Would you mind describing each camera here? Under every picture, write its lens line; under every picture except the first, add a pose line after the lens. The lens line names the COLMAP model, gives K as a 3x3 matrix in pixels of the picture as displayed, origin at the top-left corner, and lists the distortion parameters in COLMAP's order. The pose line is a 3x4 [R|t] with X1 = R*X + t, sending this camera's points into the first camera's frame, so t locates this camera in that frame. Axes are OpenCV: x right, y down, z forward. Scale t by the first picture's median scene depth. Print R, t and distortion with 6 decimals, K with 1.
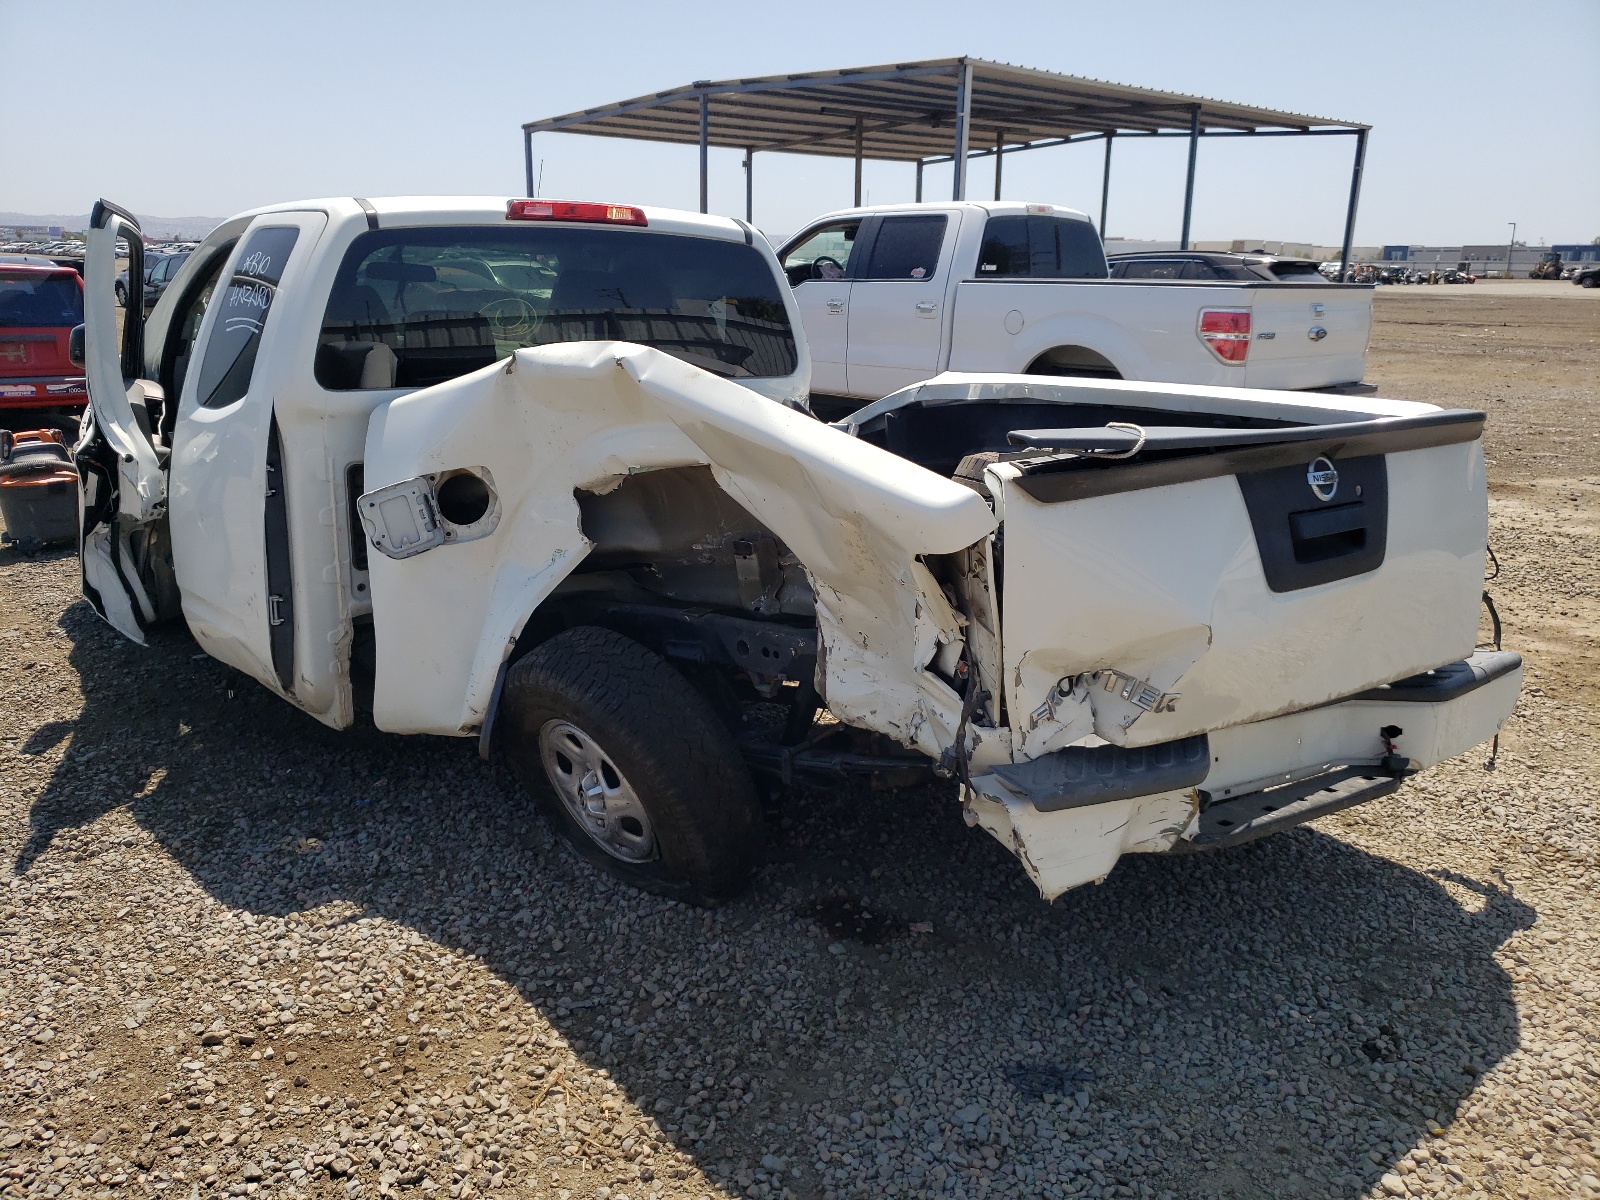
lens RADIAL K [[1254.6, 0, 786.0], [0, 1254.6, 596.6], [0, 0, 1]] dist [0.012547, -0.012174]
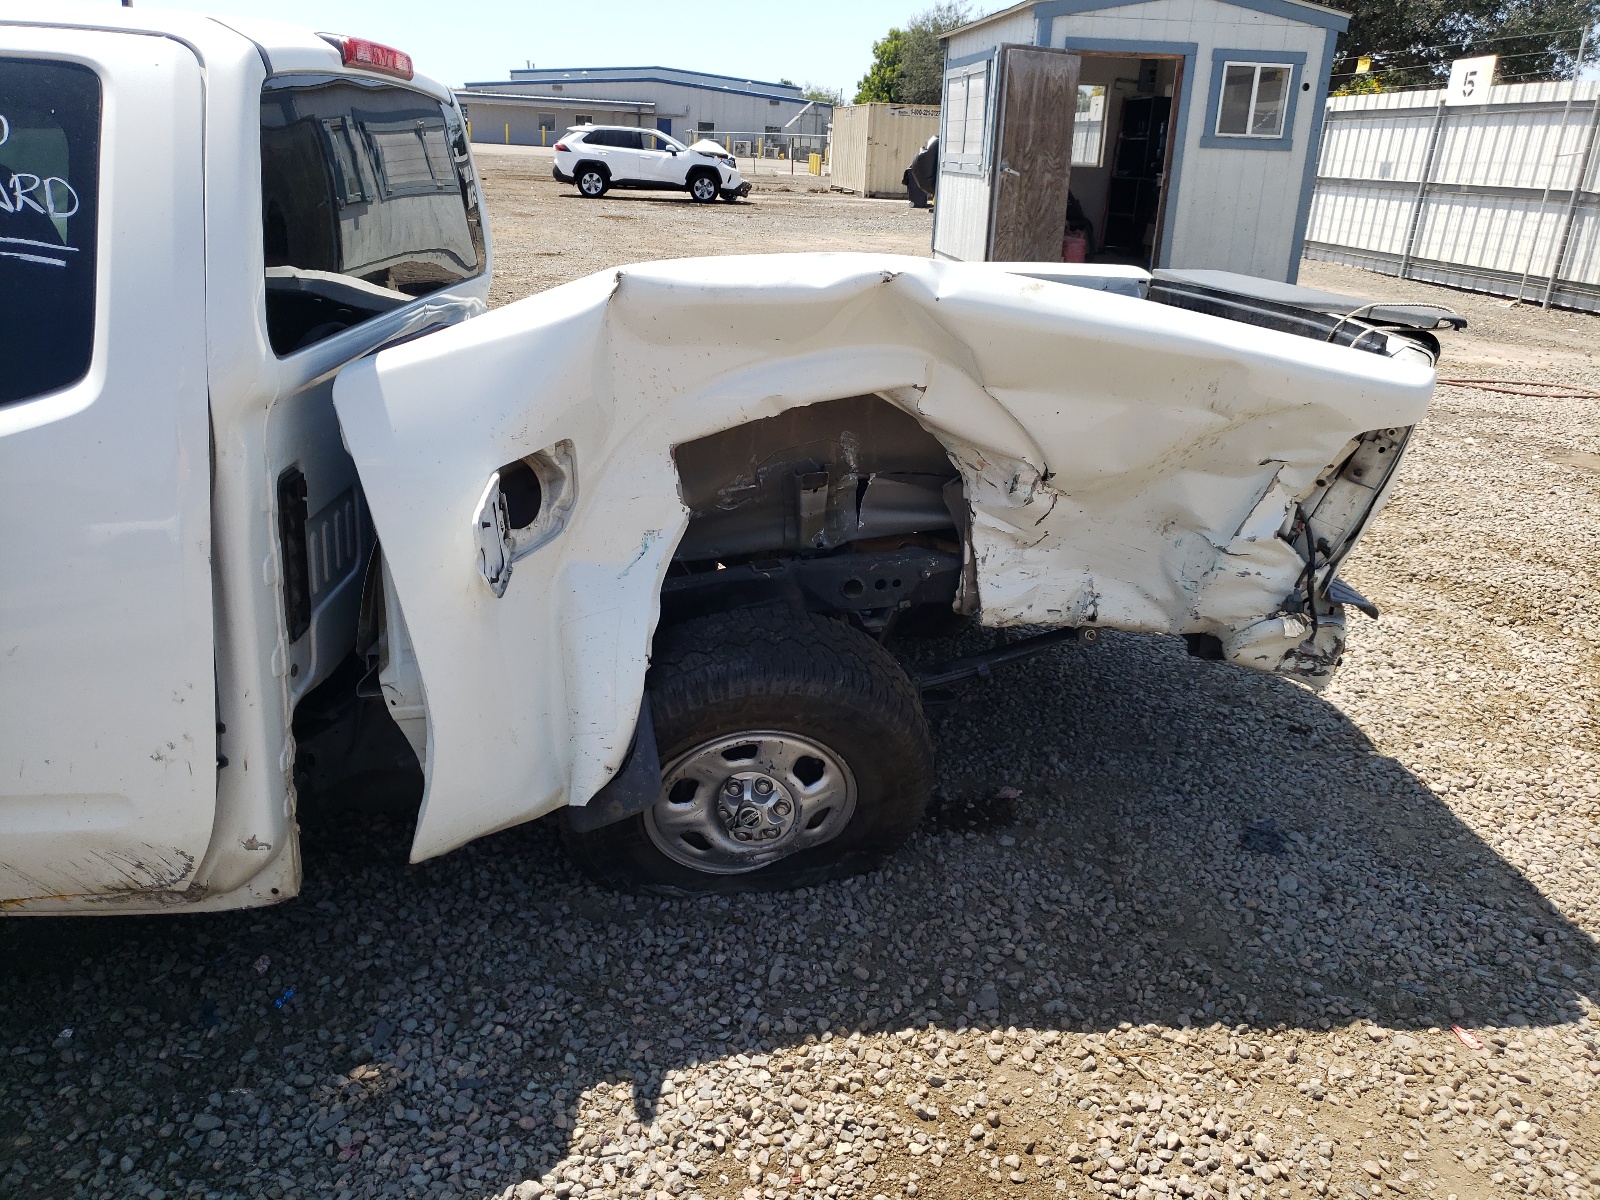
lens RADIAL K [[1254.6, 0, 786.1], [0, 1254.6, 599.5], [0, 0, 1]] dist [0.012547, -0.012174]
pose [[0.580128, -0.270474, 0.768307, -0.774620], [0.175573, 0.962607, 0.206304, -0.148739], [-0.795378, 0.015211, 0.605923, 0.500958]]
